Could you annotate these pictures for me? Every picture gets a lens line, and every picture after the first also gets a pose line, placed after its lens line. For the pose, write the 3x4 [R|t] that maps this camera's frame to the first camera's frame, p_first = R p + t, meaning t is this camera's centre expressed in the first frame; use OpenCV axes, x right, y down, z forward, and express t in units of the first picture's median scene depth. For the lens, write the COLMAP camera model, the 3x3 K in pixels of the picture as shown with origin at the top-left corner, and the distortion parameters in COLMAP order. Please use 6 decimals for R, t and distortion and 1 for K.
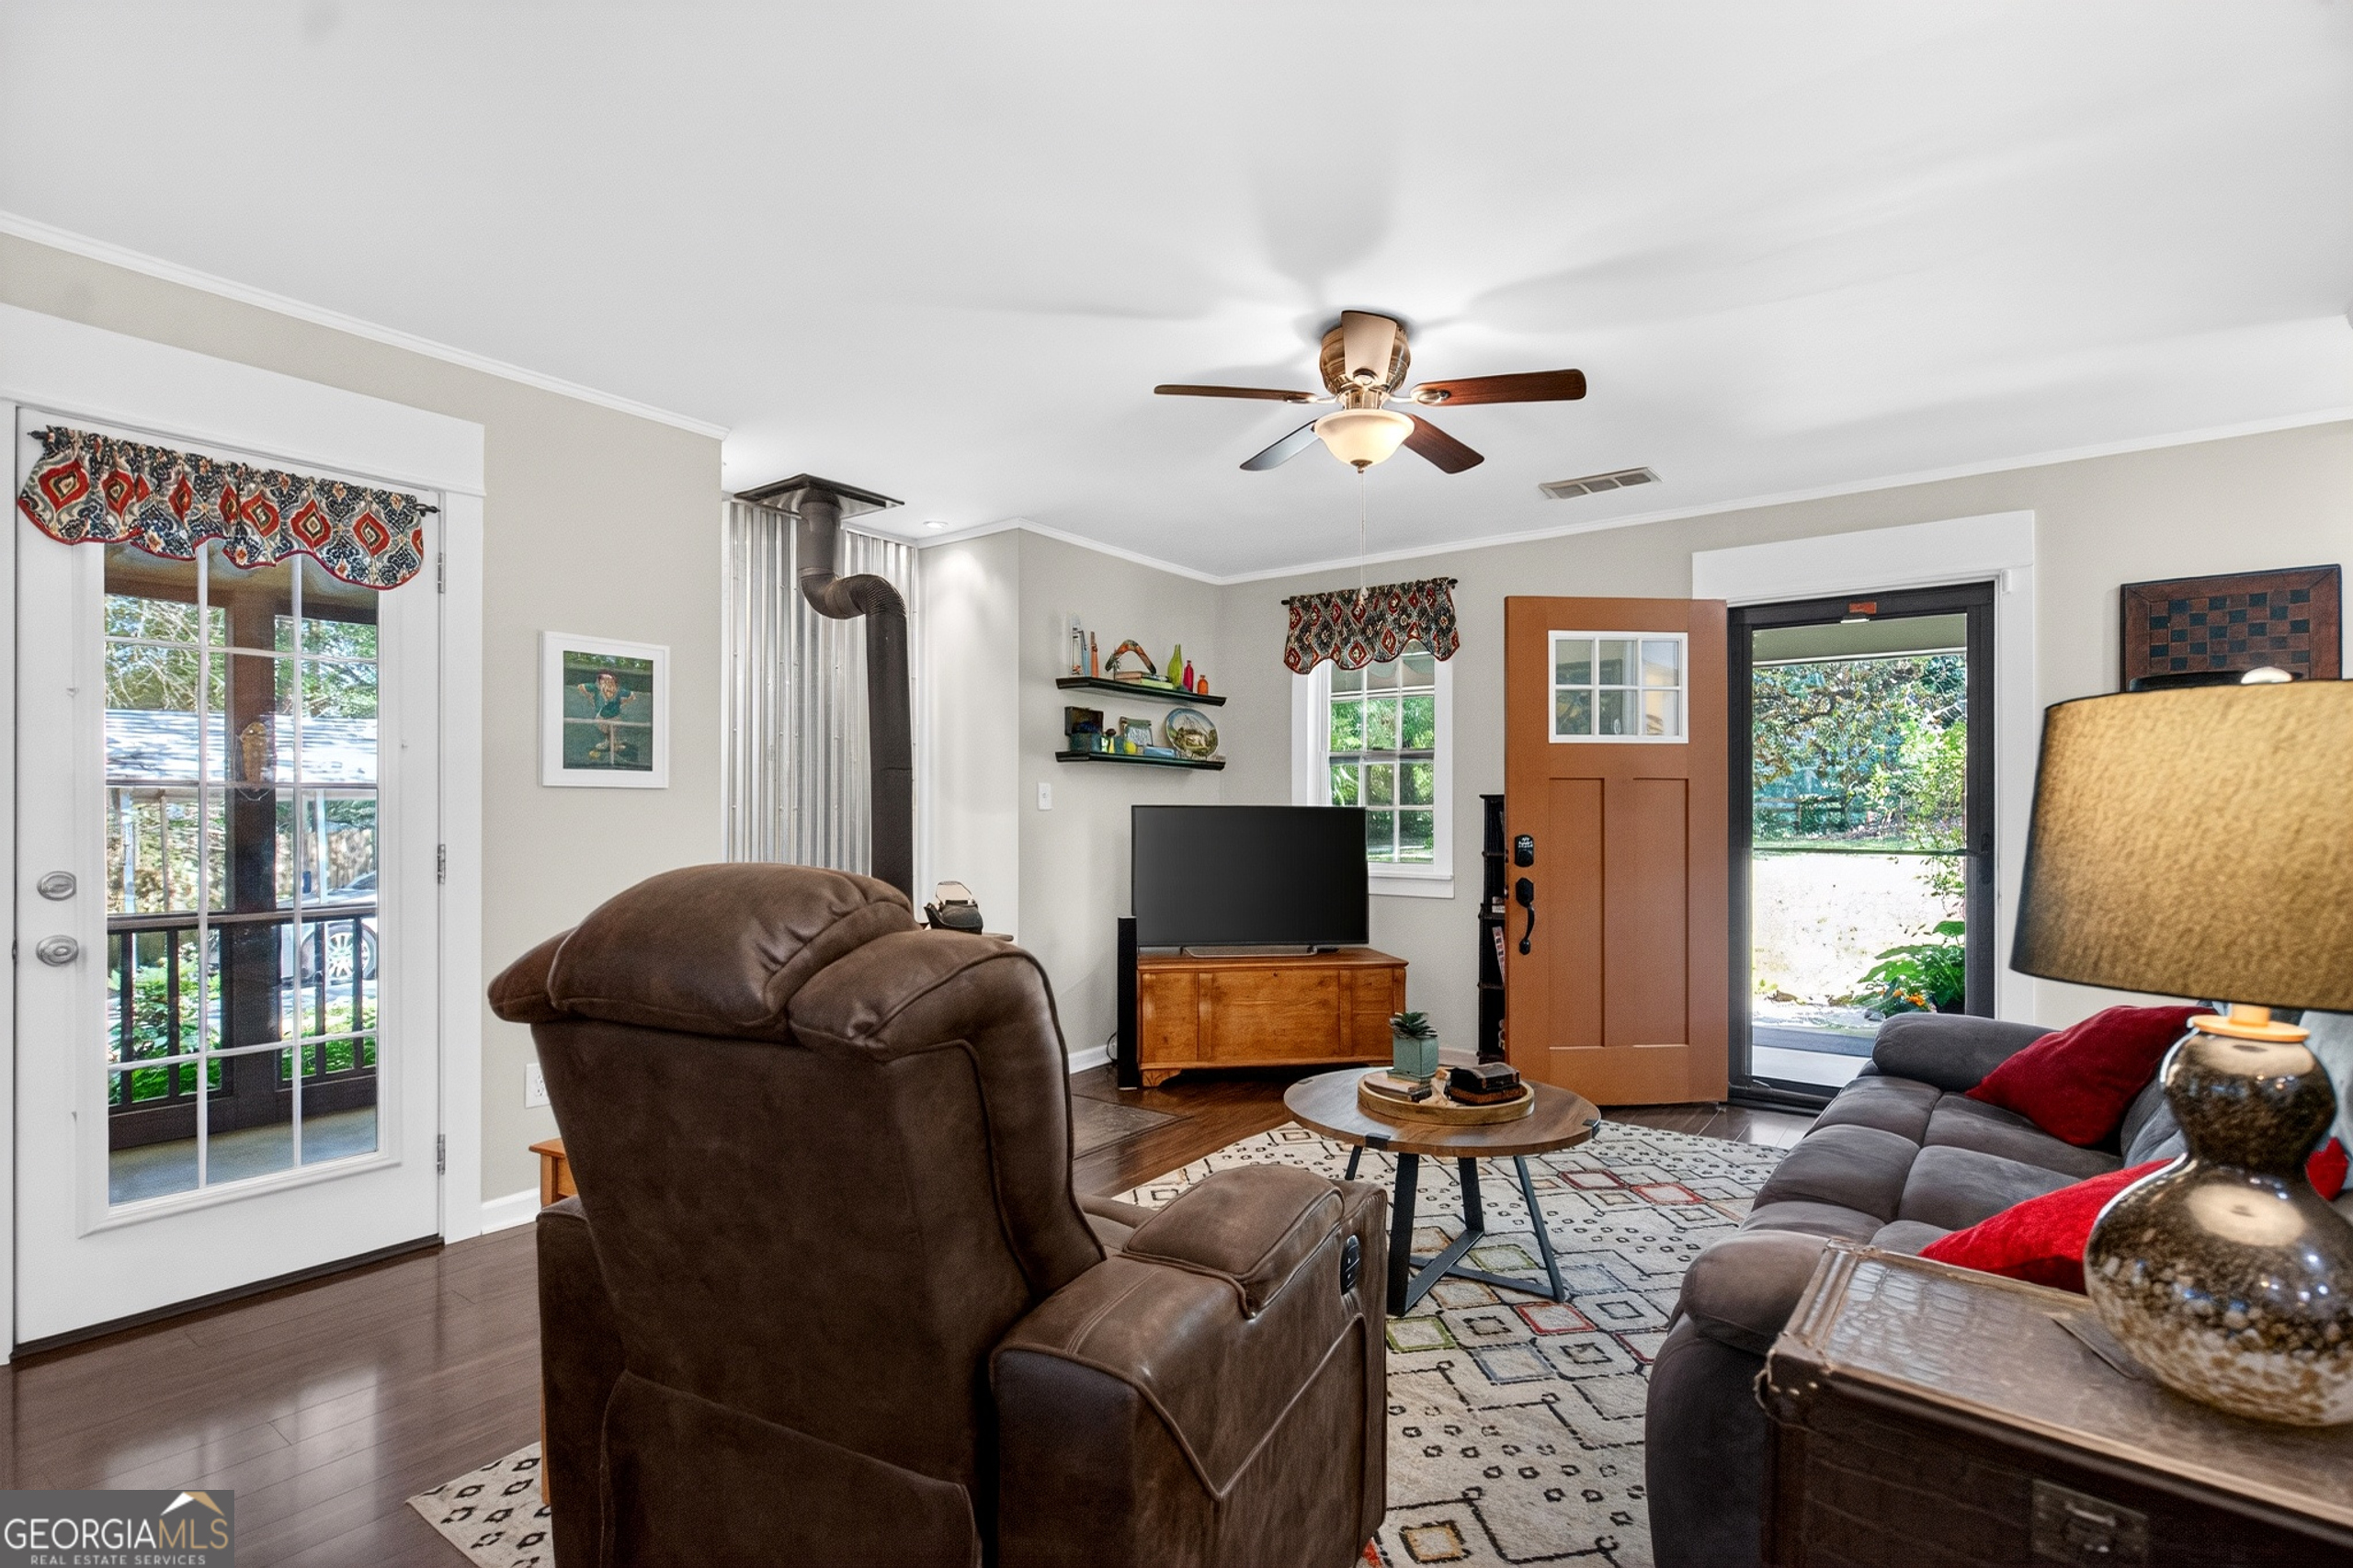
lens RADIAL K [[1121.0, 0, 1163.2], [0, 1121.0, 803.7], [0, 0, 1]] dist [0.000706, 0.001087]
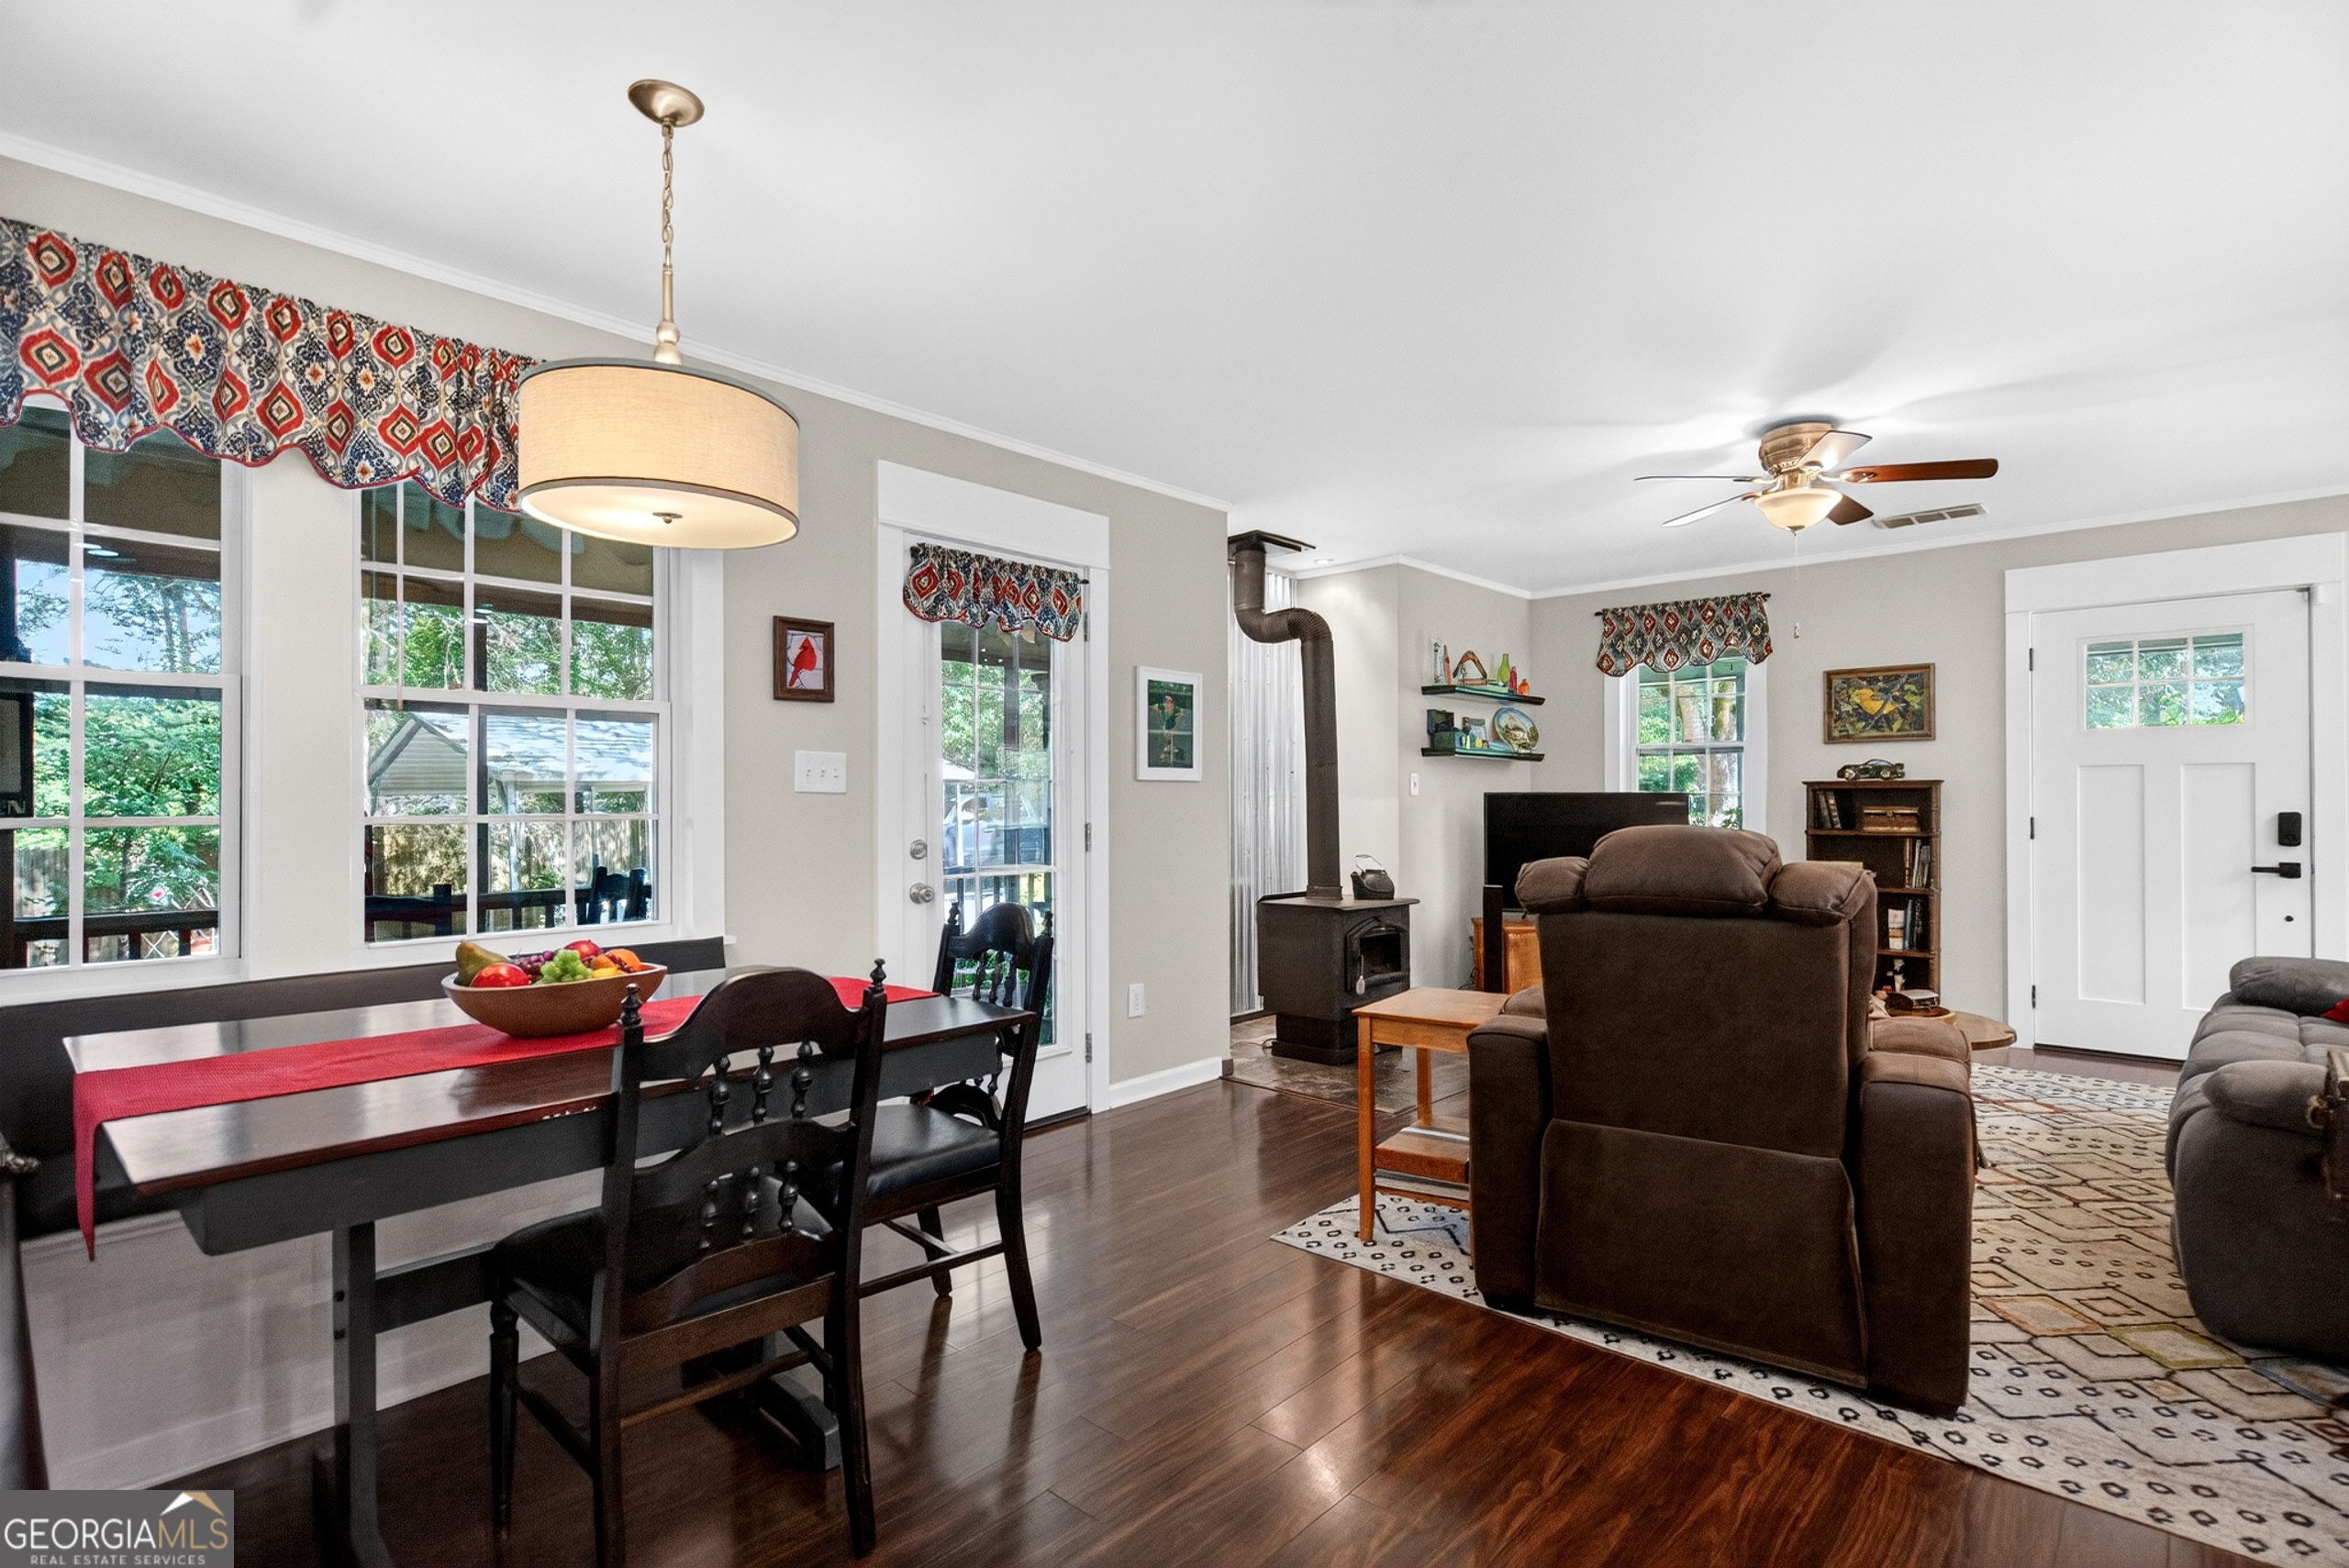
lens RADIAL K [[1115.4, 0, 1172.8], [0, 1115.4, 789.8], [0, 0, 1]] dist [-0.001843, 0.000046]
pose [[0.994151, -0.006035, -0.107830, -0.257390], [0.005991, 0.999982, -0.000731, -0.002466], [0.107832, 0.000080, 0.994169, -0.229903]]
